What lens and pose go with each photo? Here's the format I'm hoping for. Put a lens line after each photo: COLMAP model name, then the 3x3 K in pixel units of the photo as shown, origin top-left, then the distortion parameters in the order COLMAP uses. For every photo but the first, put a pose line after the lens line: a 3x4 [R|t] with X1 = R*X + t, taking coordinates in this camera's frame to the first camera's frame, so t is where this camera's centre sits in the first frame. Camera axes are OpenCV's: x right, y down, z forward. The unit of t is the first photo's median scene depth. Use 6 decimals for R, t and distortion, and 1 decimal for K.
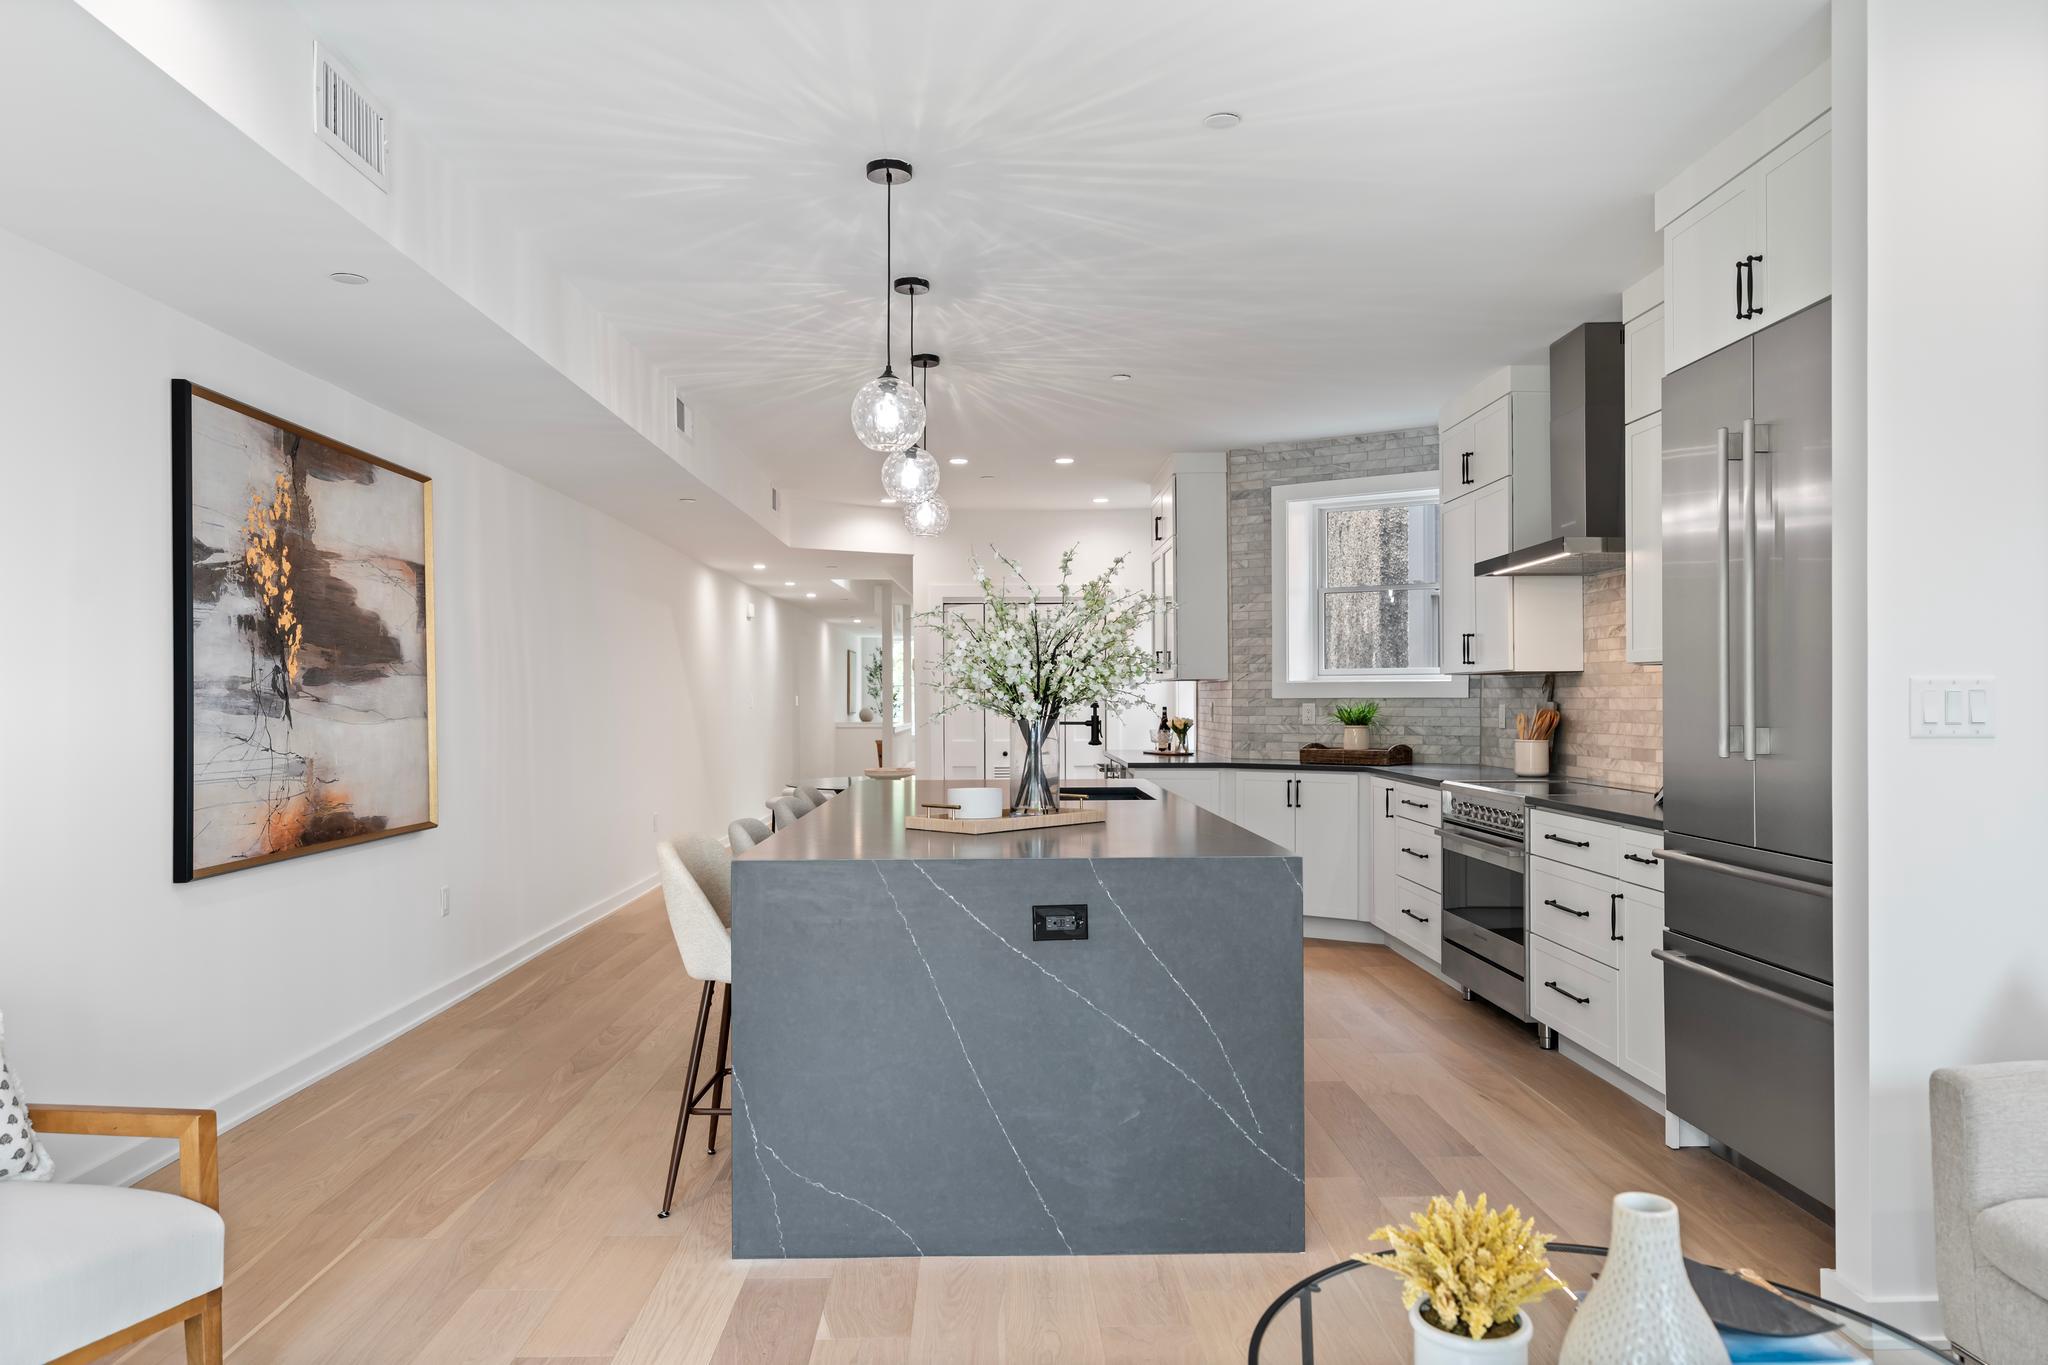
lens RADIAL K [[1369.9, 0, 1014.3], [0, 1369.9, 707.6], [0, 0, 1]] dist [0.004922, 0.000012]
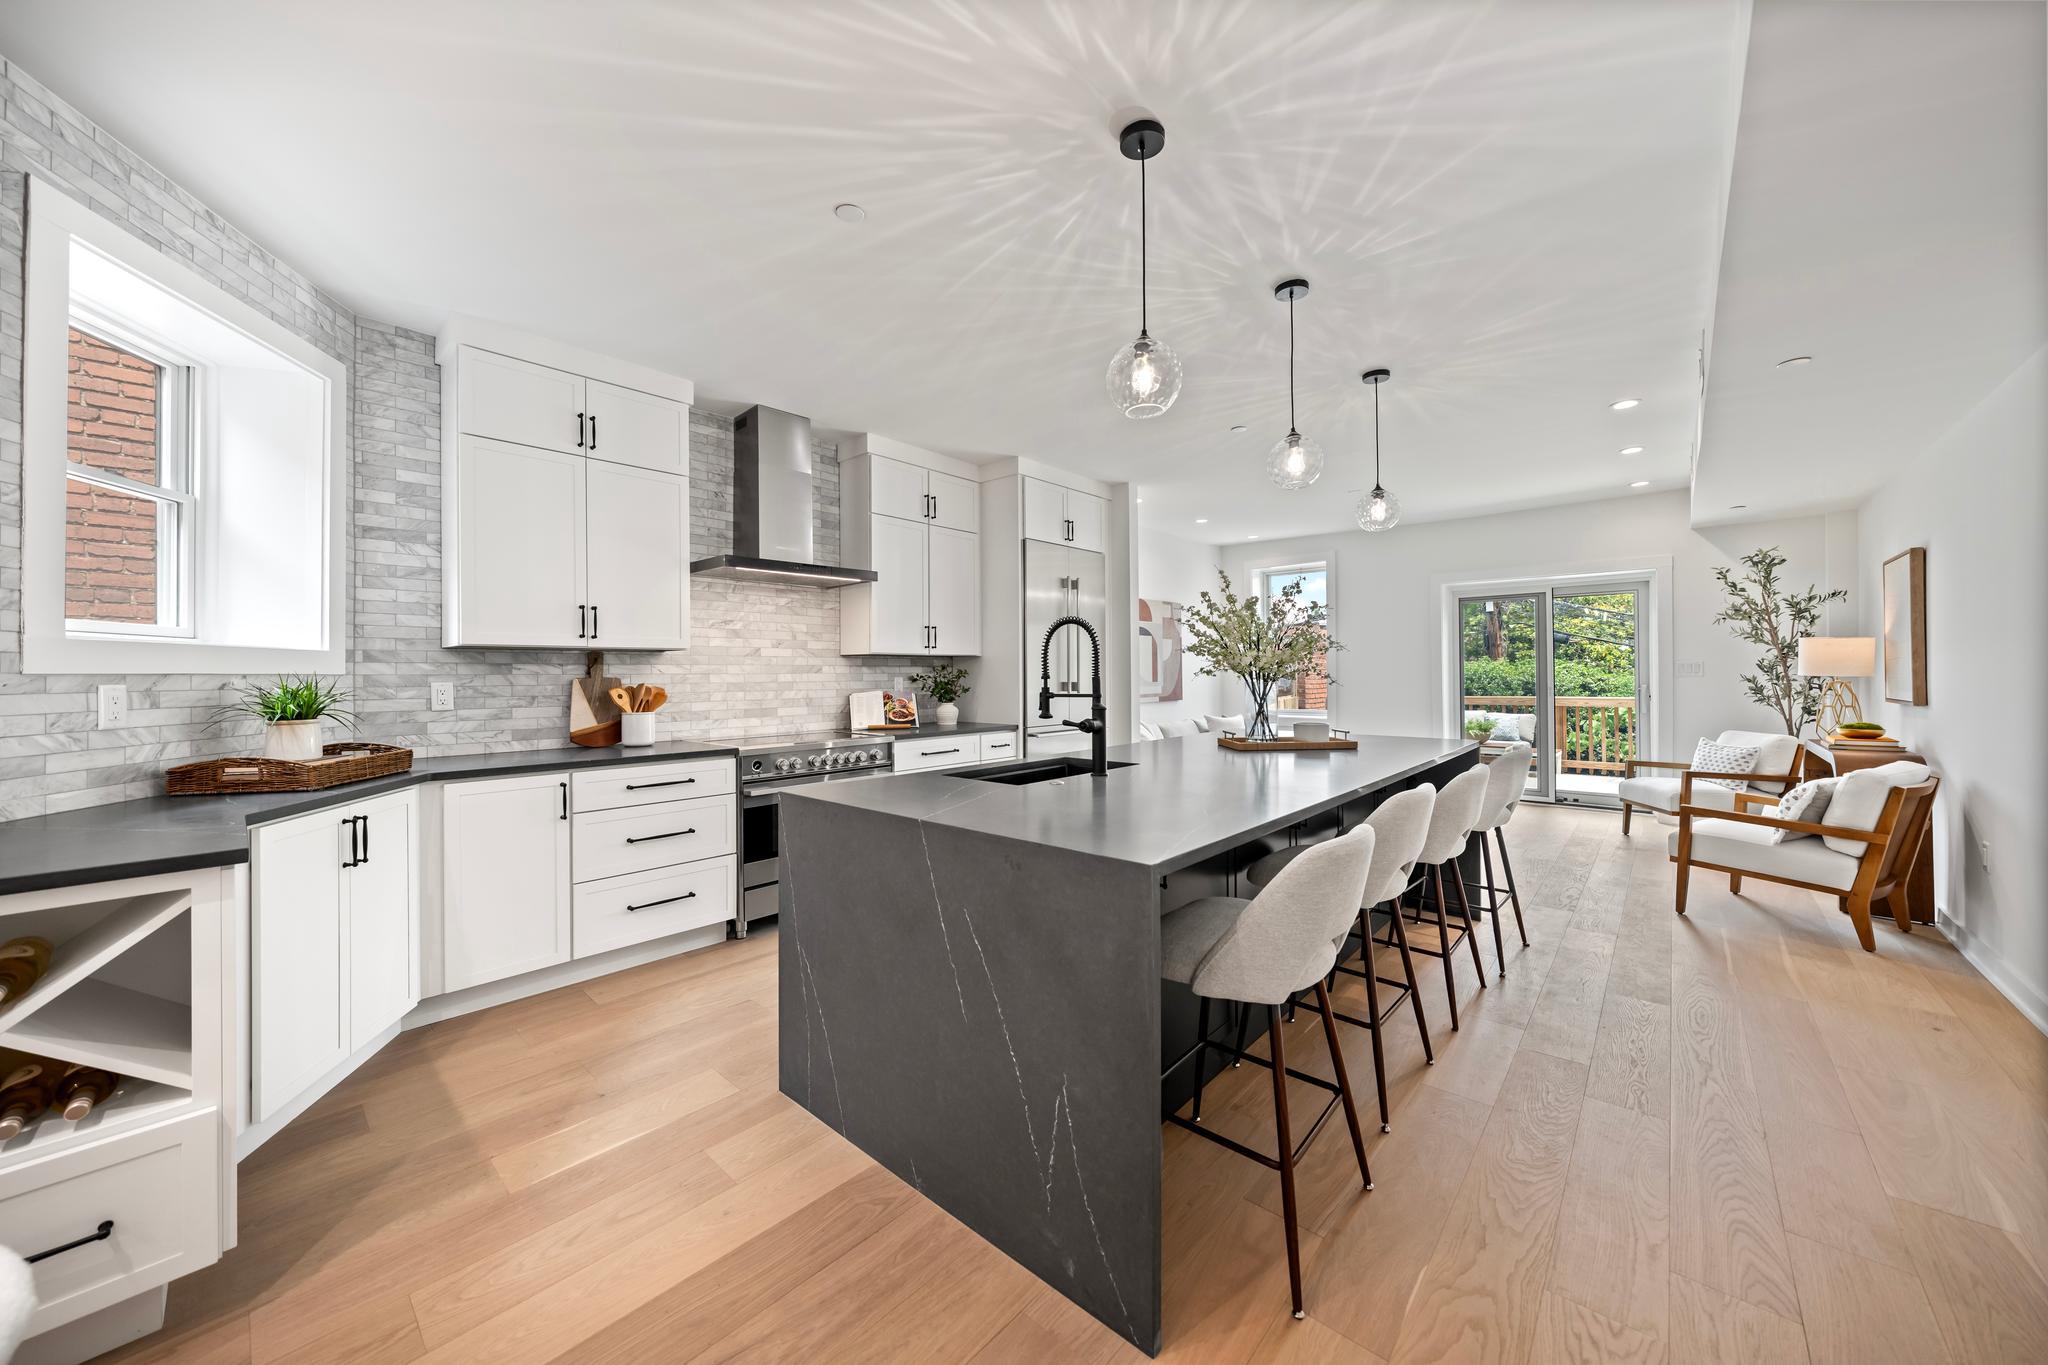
lens RADIAL K [[730.5, 0, 1016.7], [0, 730.5, 674.5], [0, 0, 1]] dist [-0.002407, 0.000580]
pose [[-0.732338, 0.008205, 0.680892, -0.262684], [0.013311, 0.999909, 0.002266, -0.004175], [-0.680811, 0.010723, -0.732380, 1.346824]]
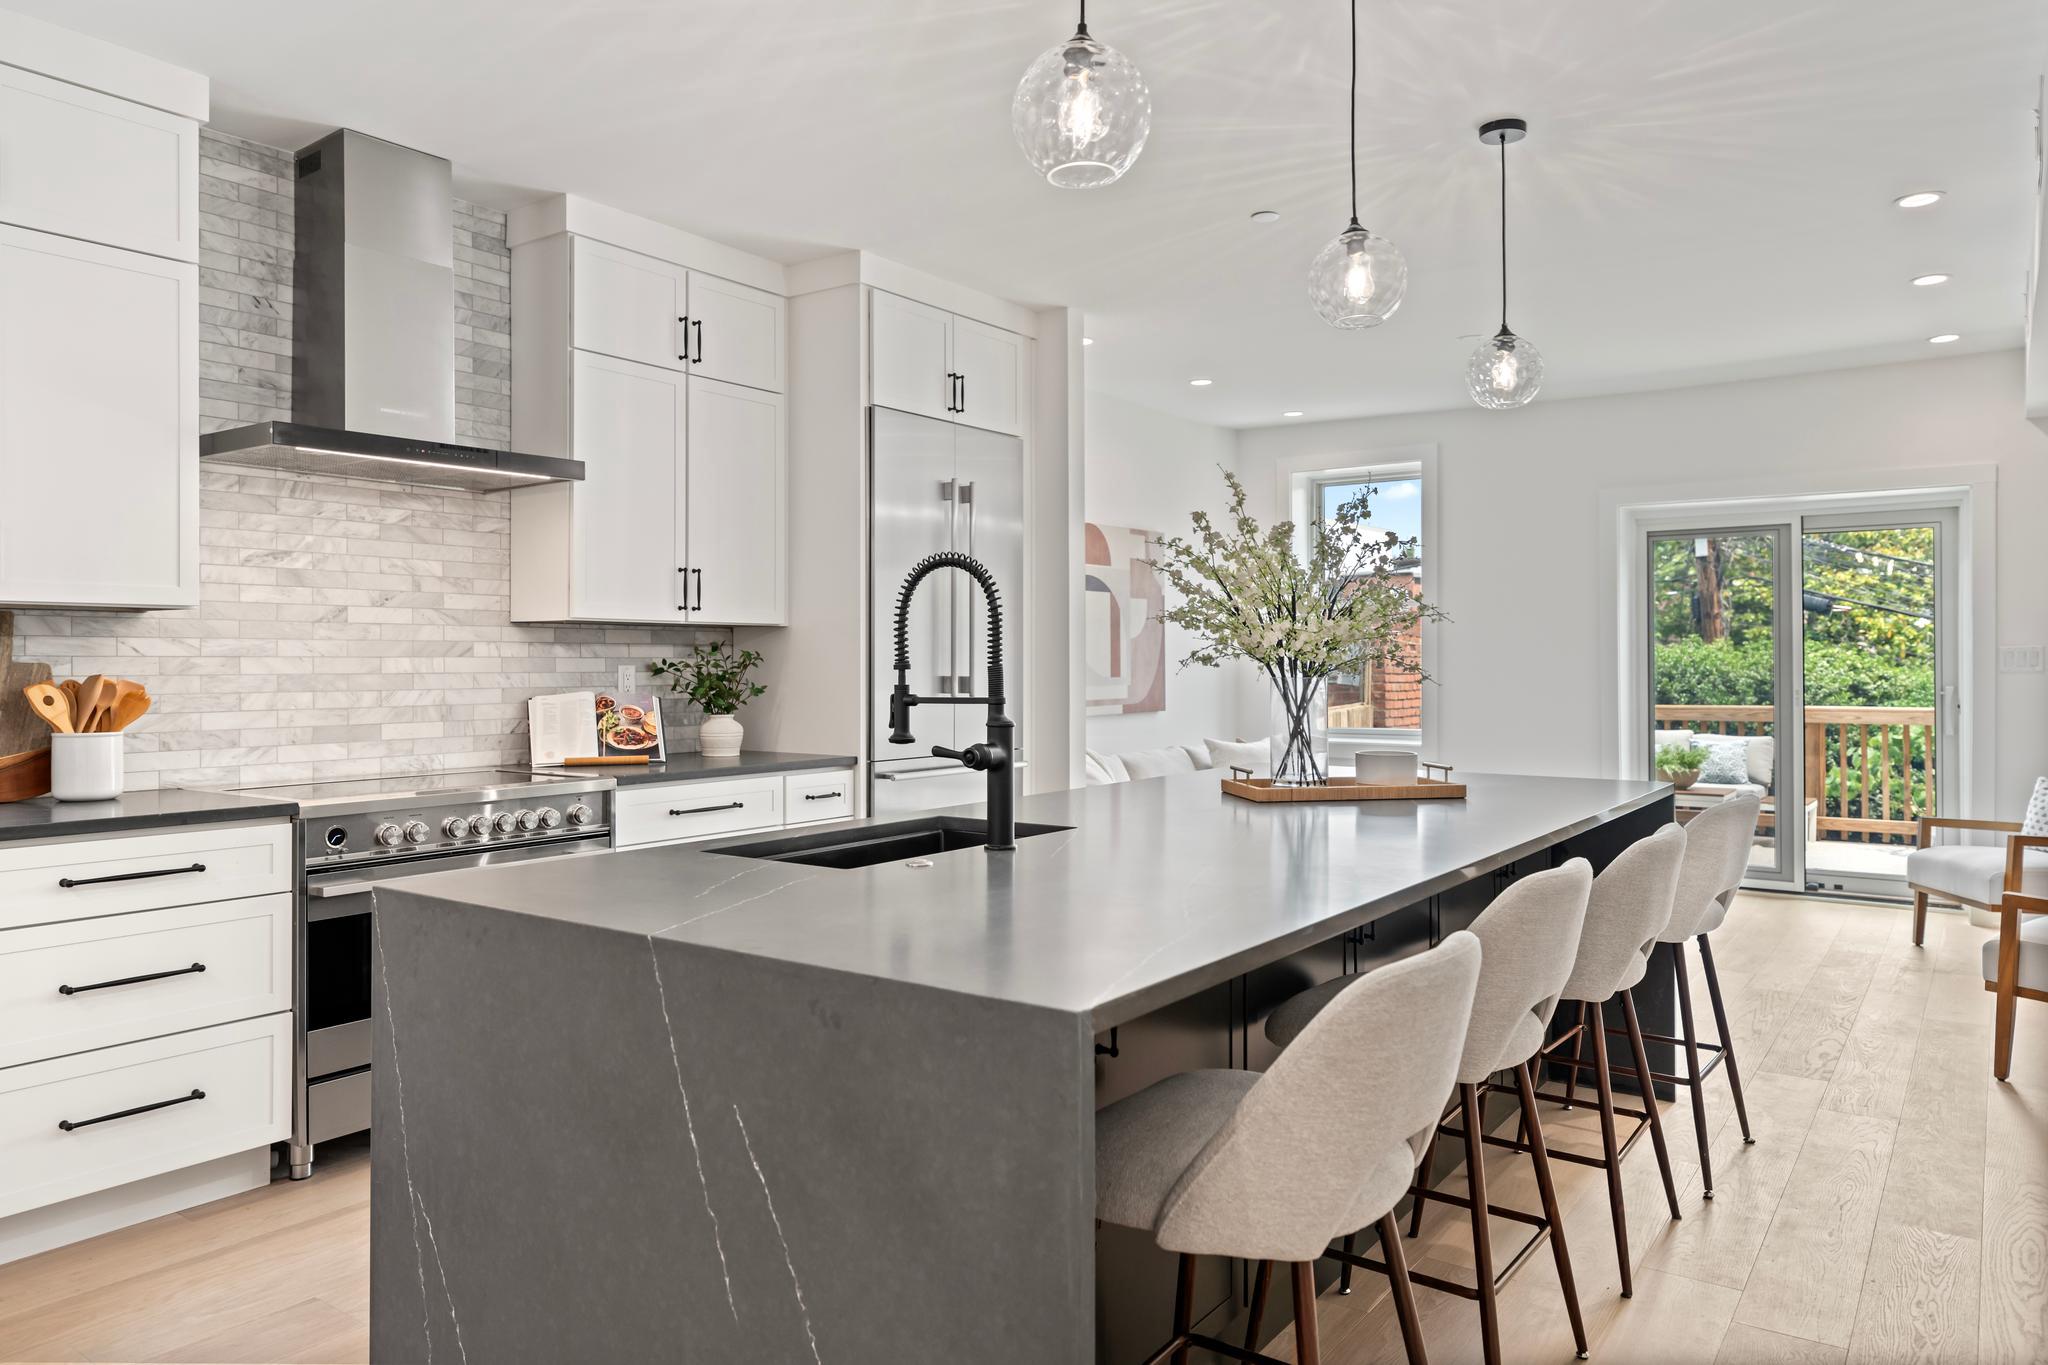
lens RADIAL K [[1369.9, 0, 1013.9], [0, 1369.9, 662.0], [0, 0, 1]] dist [0.004922, 0.000012]
pose [[-0.802019, 0.004257, 0.597283, -0.267788], [0.007235, 0.999970, 0.002588, -0.003501], [-0.597254, 0.006397, -0.802027, 1.343844]]
